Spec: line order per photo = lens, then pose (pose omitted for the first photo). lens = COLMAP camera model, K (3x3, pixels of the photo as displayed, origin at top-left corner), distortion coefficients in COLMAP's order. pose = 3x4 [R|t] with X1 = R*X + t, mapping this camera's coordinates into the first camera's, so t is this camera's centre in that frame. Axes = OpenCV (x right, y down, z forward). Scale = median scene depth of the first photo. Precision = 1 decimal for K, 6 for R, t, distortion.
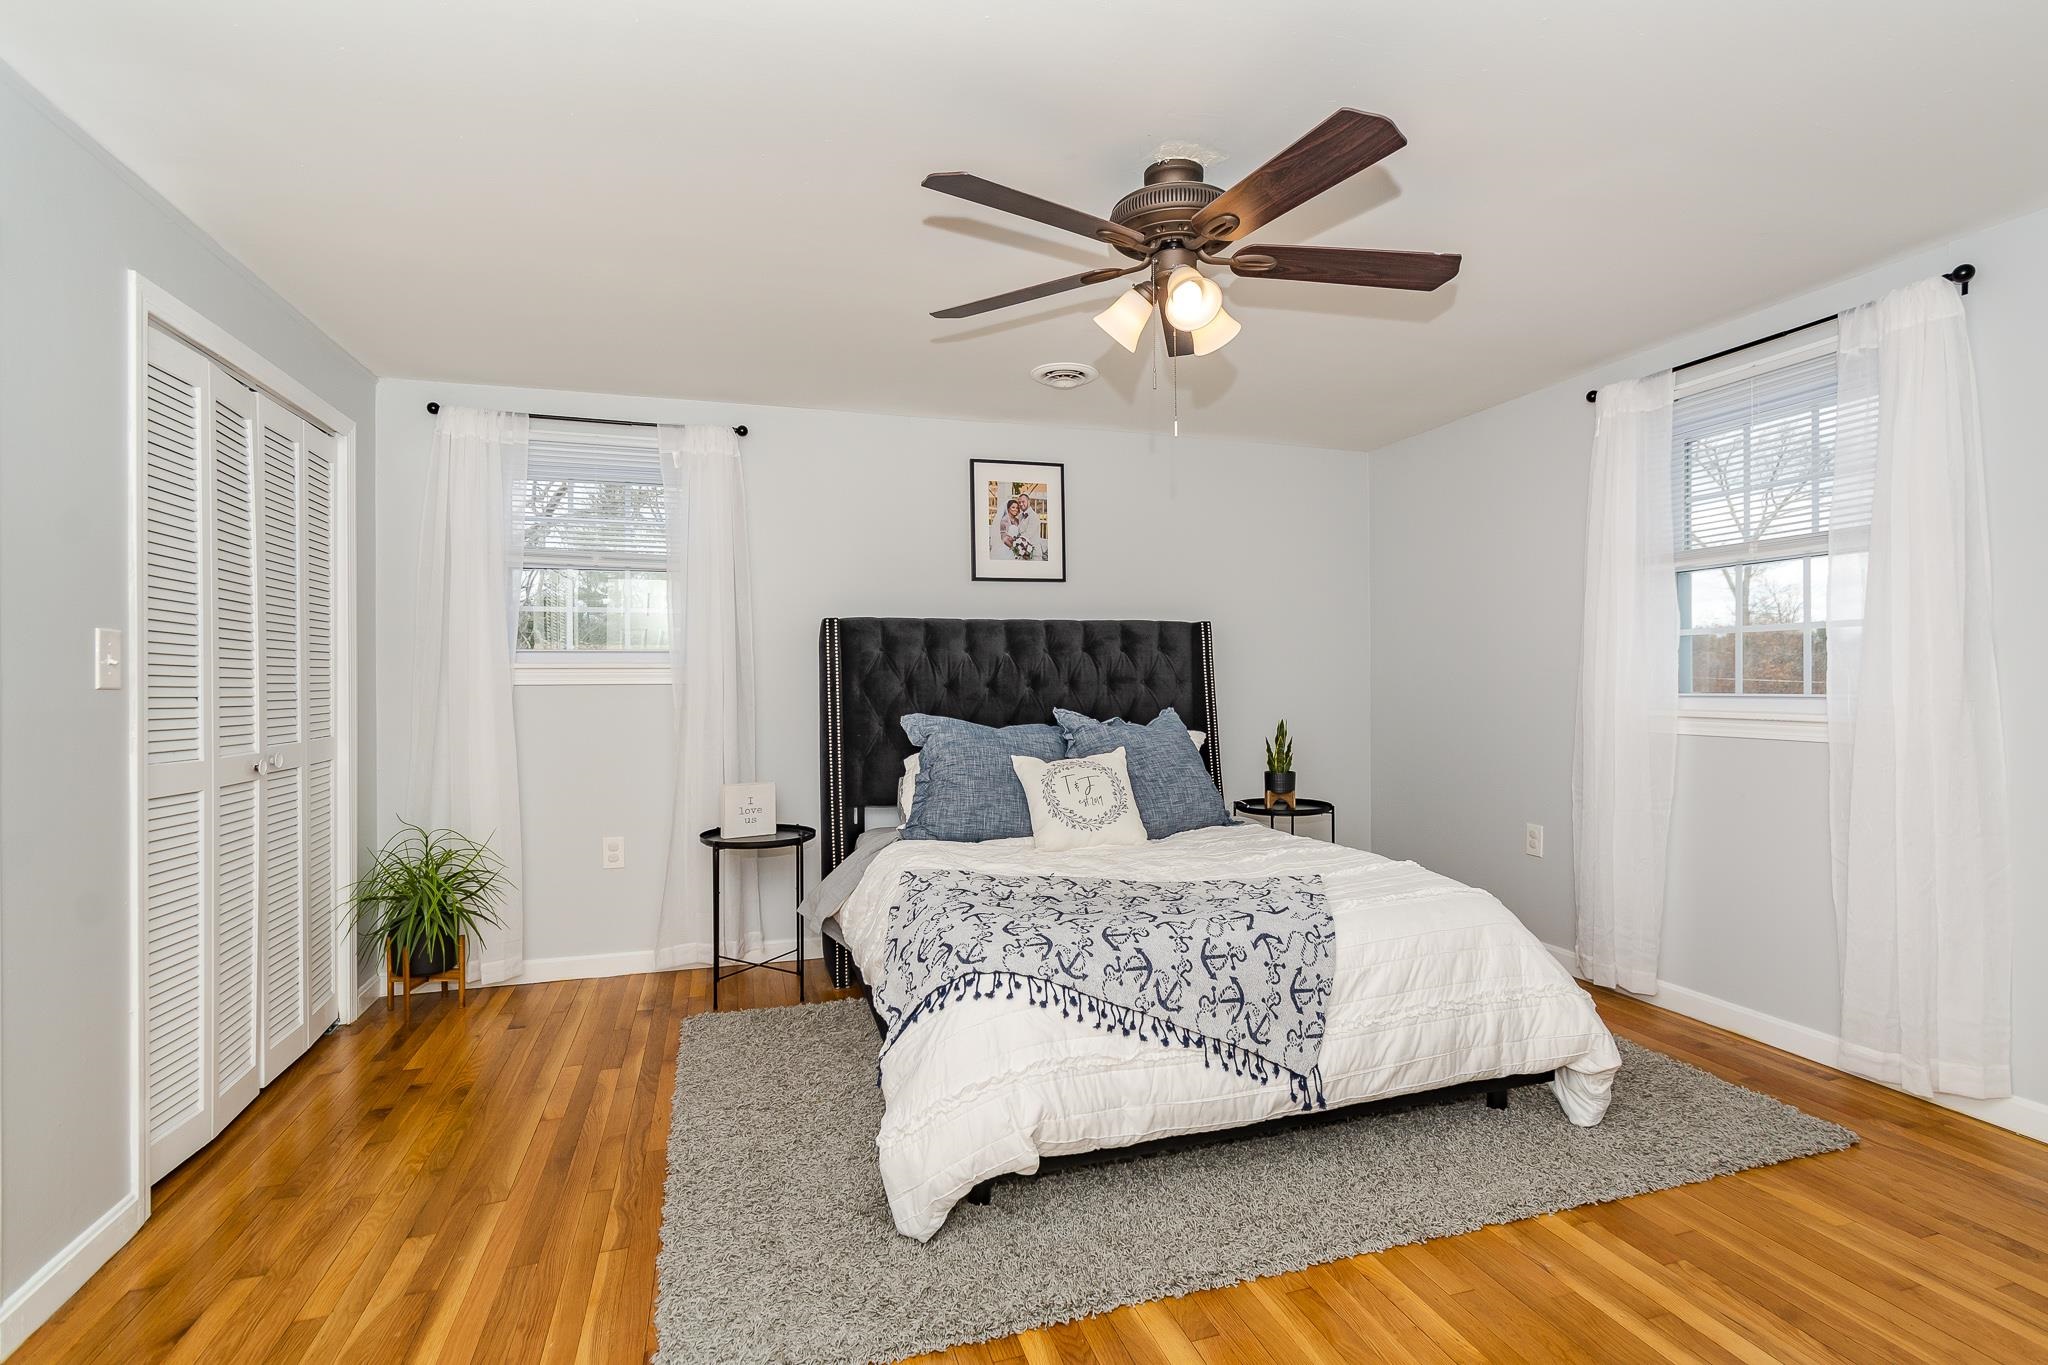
lens RADIAL K [[943.7, 0, 1049.2], [0, 943.7, 692.4], [0, 0, 1]] dist [0.004122, 0.000684]
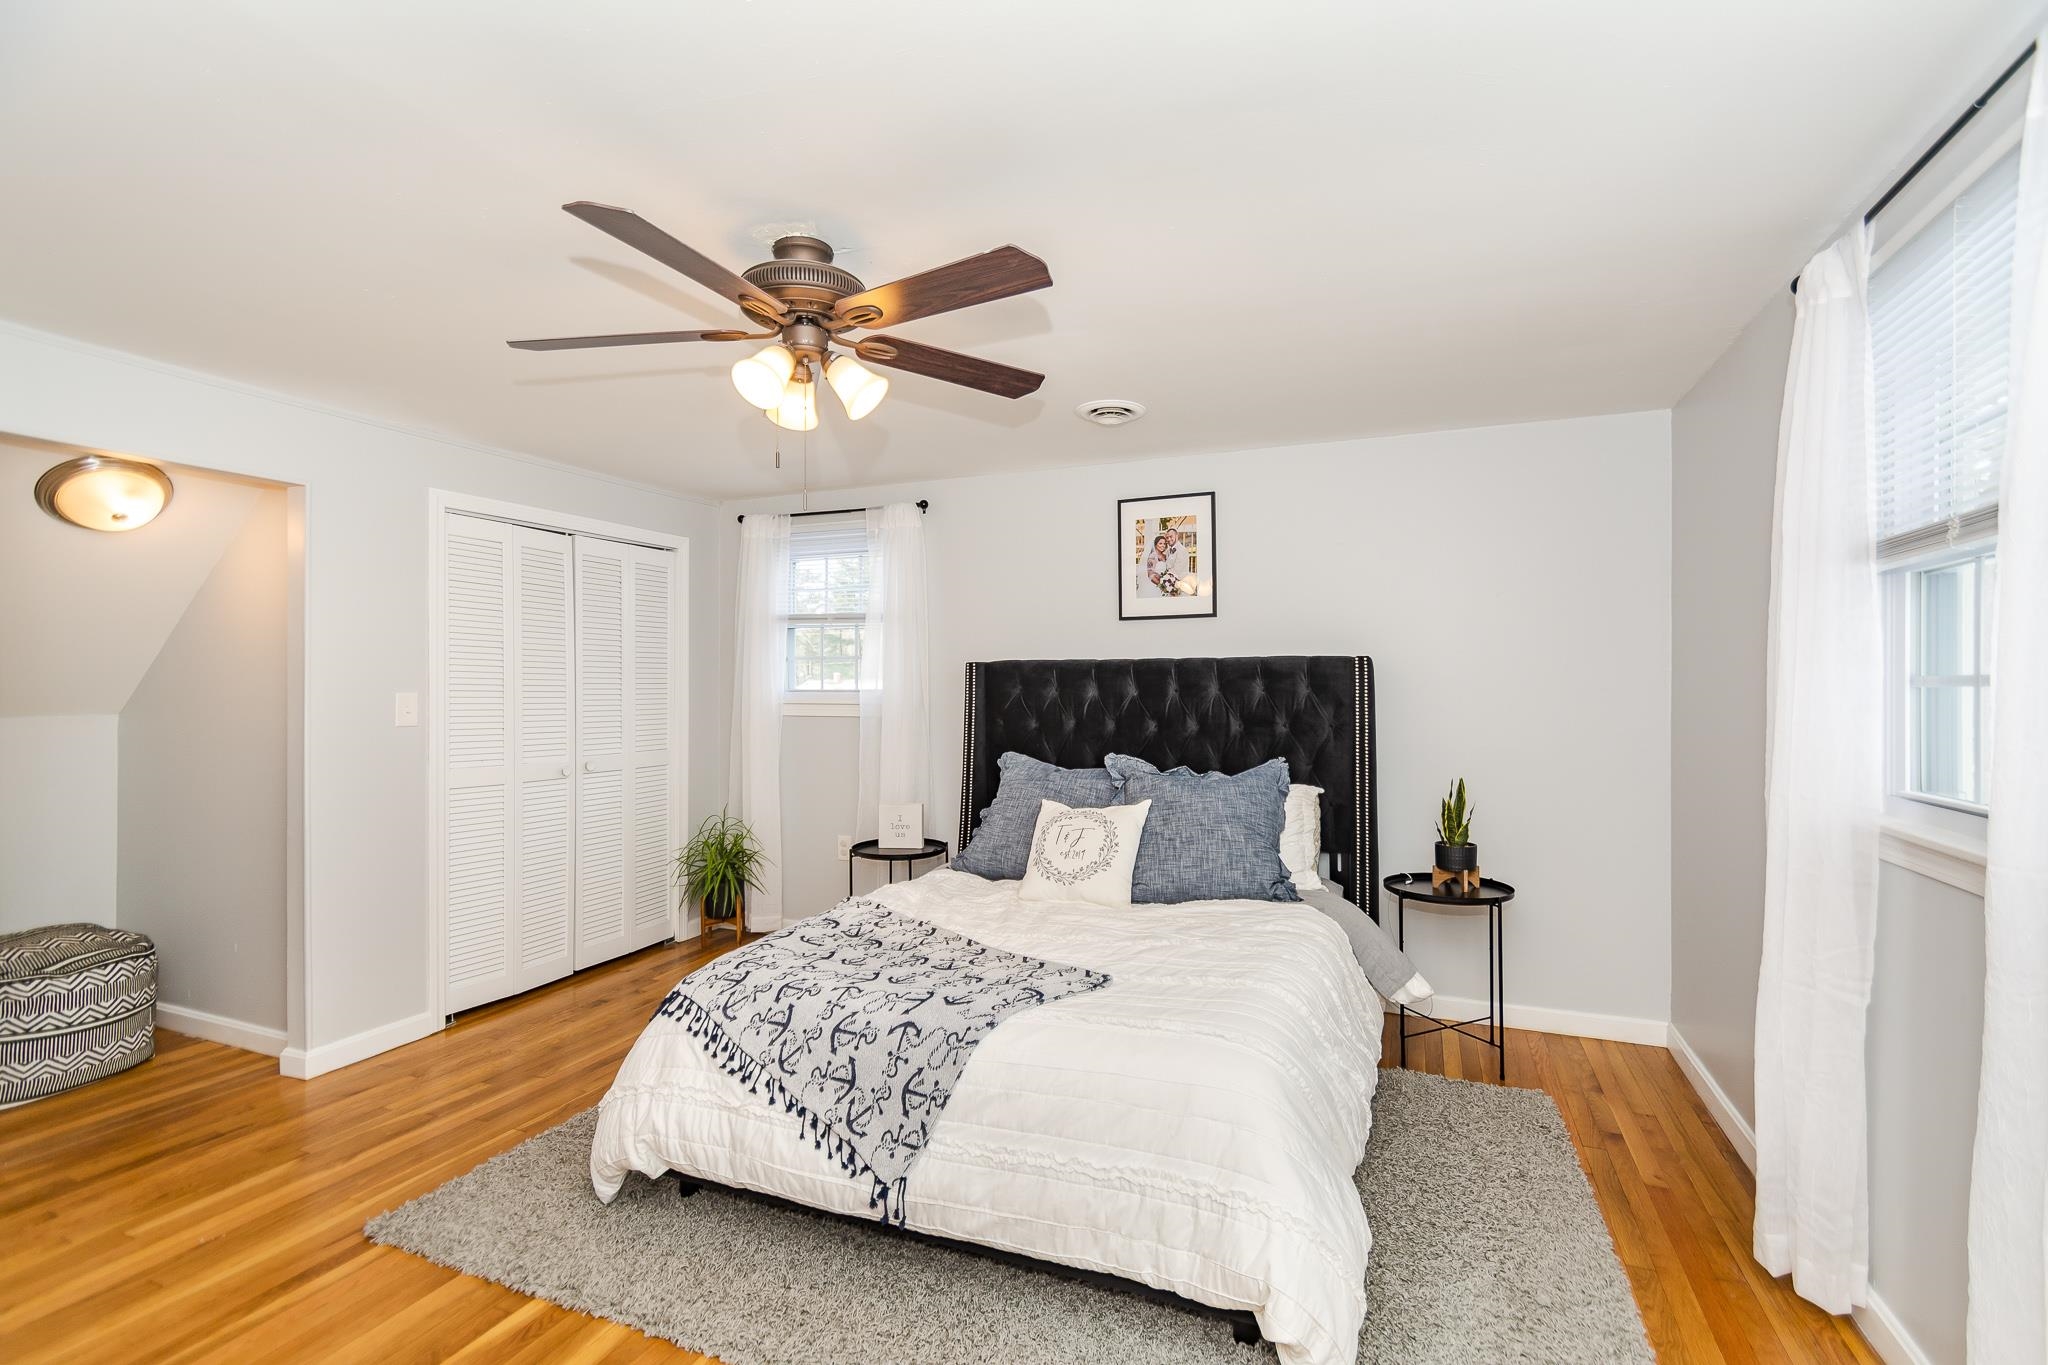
lens RADIAL K [[894.4, 0, 1039.4], [0, 894.4, 696.6], [0, 0, 1]] dist [0.005001, 0.000761]
pose [[0.773755, 0.012226, -0.633367, 0.555319], [-0.015249, 0.999884, 0.000671, -0.043416], [0.633301, 0.009139, 0.773852, 0.245951]]
